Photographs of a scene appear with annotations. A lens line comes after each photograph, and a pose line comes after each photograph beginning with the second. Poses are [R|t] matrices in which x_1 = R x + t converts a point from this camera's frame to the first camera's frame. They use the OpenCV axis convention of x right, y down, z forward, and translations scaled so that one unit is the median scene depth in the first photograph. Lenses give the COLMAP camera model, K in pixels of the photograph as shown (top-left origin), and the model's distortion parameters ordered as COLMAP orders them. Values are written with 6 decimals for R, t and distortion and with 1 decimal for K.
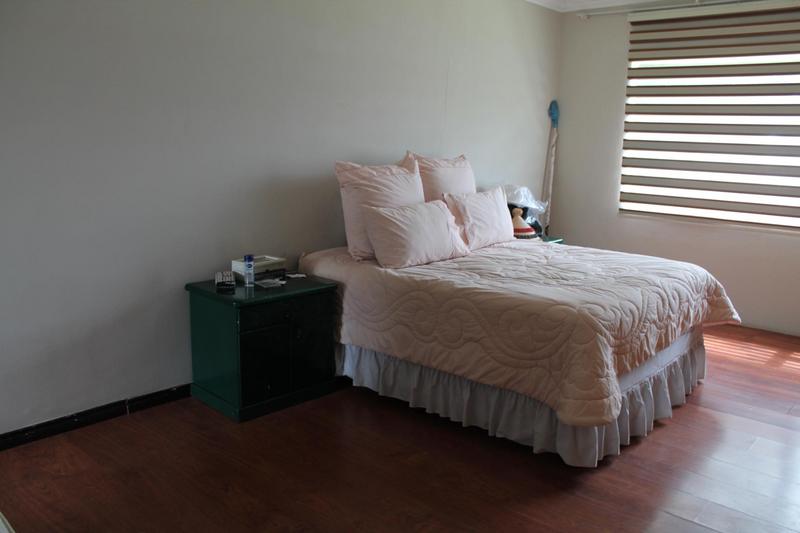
lens RADIAL K [[692.3, 0, 400.0], [0, 692.3, 266.5], [0, 0, 1]] dist [-0.182756, 0.186126]
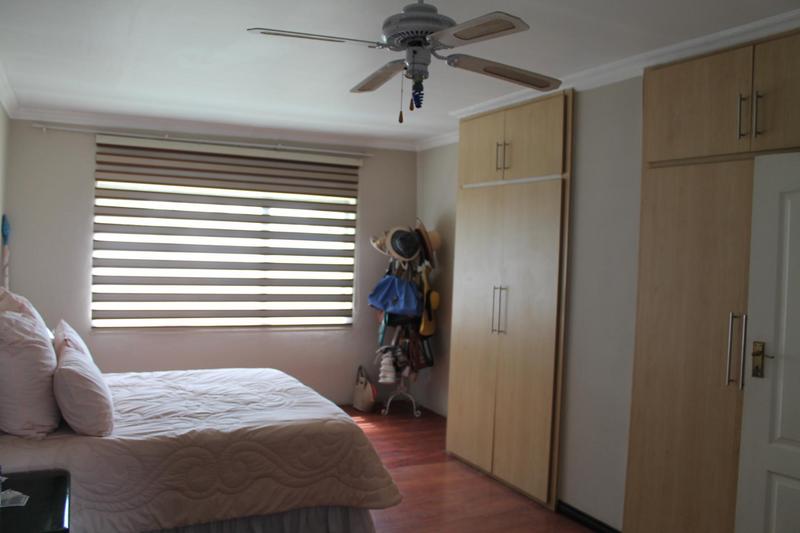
lens RADIAL K [[692.3, 0, 400.0], [0, 692.3, 266.5], [0, 0, 1]] dist [-0.182756, 0.186126]
pose [[0.327507, -0.037231, 0.944115, -0.633032], [0.145356, 0.989314, -0.011410, -0.134029], [-0.933601, 0.140969, 0.329418, 0.344550]]
